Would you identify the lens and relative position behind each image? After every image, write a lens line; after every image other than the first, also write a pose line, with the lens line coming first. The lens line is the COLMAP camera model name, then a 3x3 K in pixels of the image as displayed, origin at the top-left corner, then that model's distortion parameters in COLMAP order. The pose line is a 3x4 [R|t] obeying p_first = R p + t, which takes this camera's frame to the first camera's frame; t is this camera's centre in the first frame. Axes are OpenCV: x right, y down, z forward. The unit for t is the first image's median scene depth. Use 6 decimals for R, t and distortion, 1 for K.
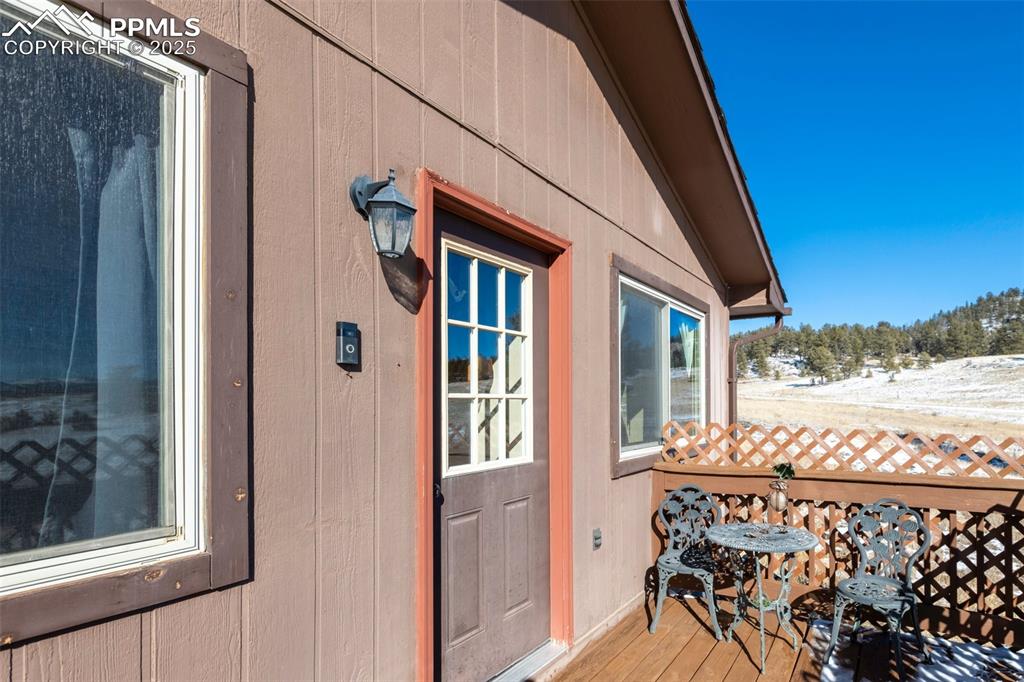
lens RADIAL K [[535.3, 0, 598.1], [0, 535.3, 402.1], [0, 0, 1]] dist [0.001068, 0.001030]
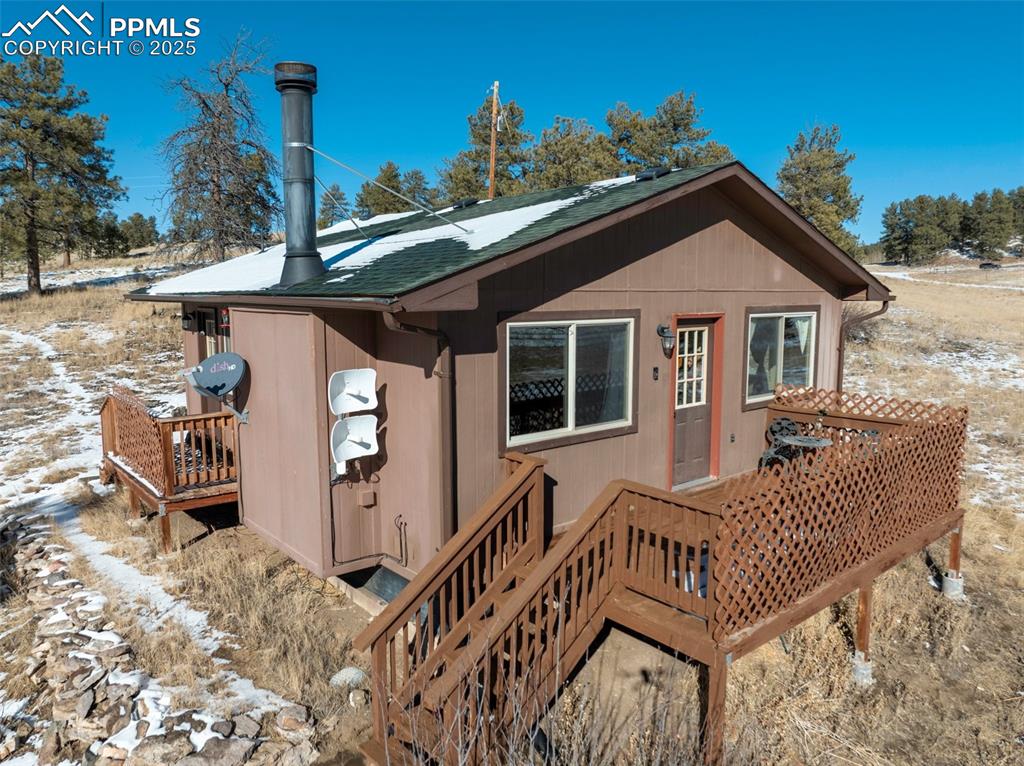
lens RADIAL K [[728.0, 0, 512.3], [0, 728.0, 380.9], [0, 0, 1]] dist [-0.050497, 0.026017]
pose [[0.934478, 0.046129, -0.353020, 0.230011], [-0.001571, 0.992095, 0.125478, -0.422671], [0.356018, -0.116702, 0.927163, -2.476357]]
